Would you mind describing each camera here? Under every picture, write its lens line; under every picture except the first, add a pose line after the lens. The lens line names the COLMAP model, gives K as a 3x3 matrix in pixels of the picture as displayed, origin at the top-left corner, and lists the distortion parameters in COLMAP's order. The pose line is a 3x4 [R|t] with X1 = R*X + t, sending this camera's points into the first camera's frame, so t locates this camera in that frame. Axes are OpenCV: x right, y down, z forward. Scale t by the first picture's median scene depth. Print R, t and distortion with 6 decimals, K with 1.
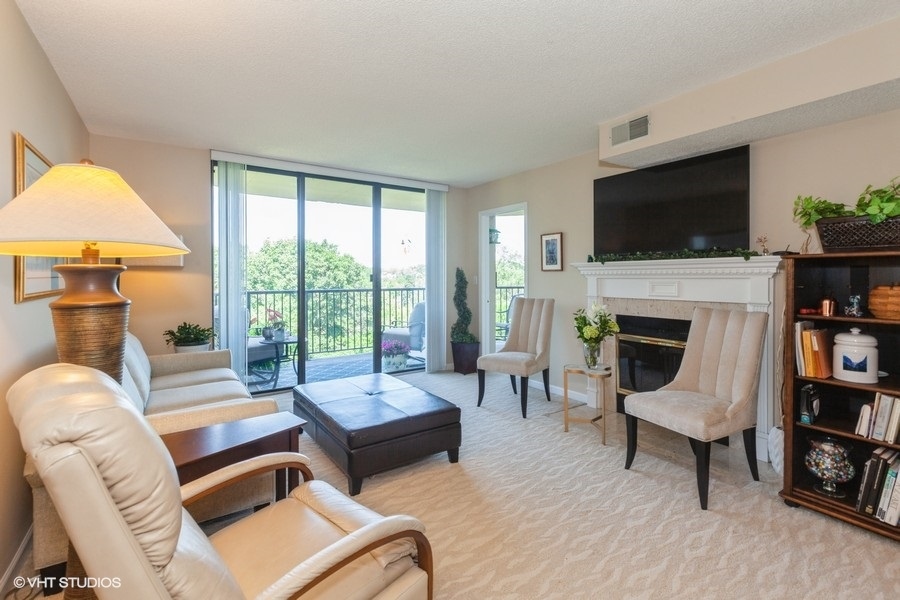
lens RADIAL K [[410.9, 0, 449.2], [0, 410.9, 279.2], [0, 0, 1]] dist [-0.001296, -0.000502]
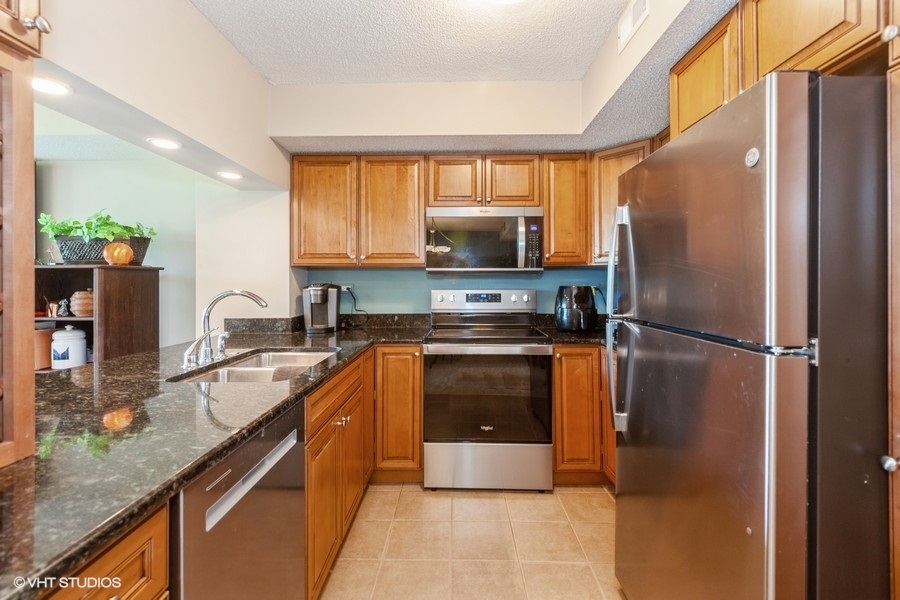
lens RADIAL K [[410.9, 0, 449.2], [0, 410.9, 279.2], [0, 0, 1]] dist [-0.001296, -0.000502]
pose [[0.571441, 0.008610, 0.820598, 0.244419], [0.007838, 0.999842, -0.015949, 0.002869], [-0.820606, 0.015546, 0.571283, -0.262463]]
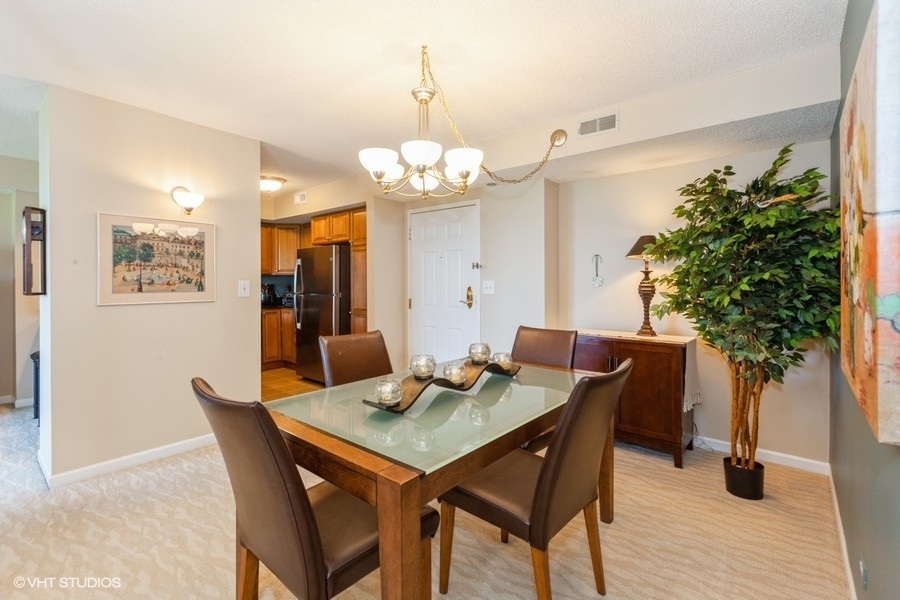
lens RADIAL K [[410.9, 0, 449.2], [0, 410.9, 279.2], [0, 0, 1]] dist [-0.001296, -0.000502]
pose [[-0.278817, 0.010457, 0.960287, -0.467132], [0.013804, 0.999881, -0.006880, 0.004226], [-0.960245, 0.011337, -0.278928, -0.265106]]
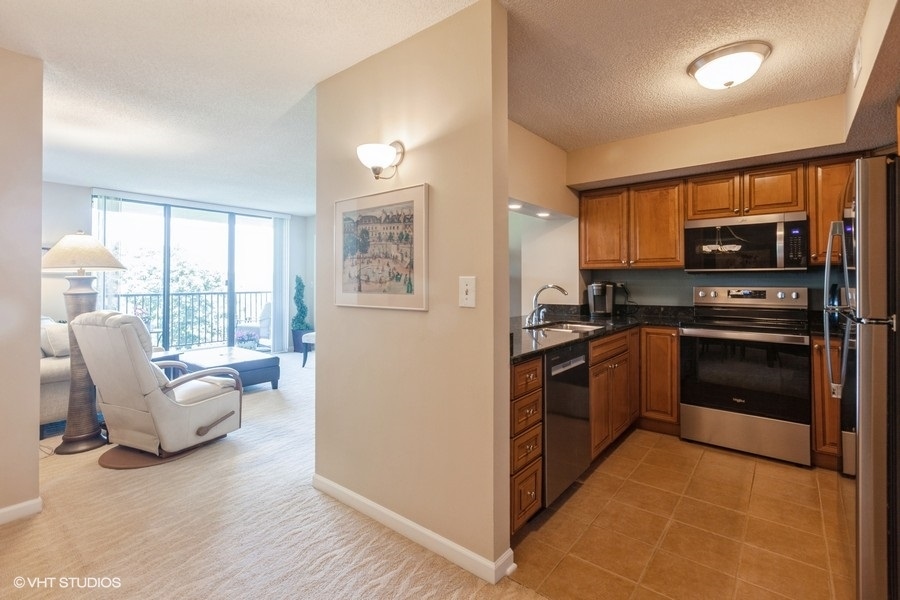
lens RADIAL K [[410.9, 0, 449.2], [0, 410.9, 279.2], [0, 0, 1]] dist [-0.001296, -0.000502]
pose [[0.956935, 0.002592, 0.290290, 0.108417], [0.001502, 0.999903, -0.013878, 0.004741], [-0.290297, 0.013716, 0.956838, -0.452869]]
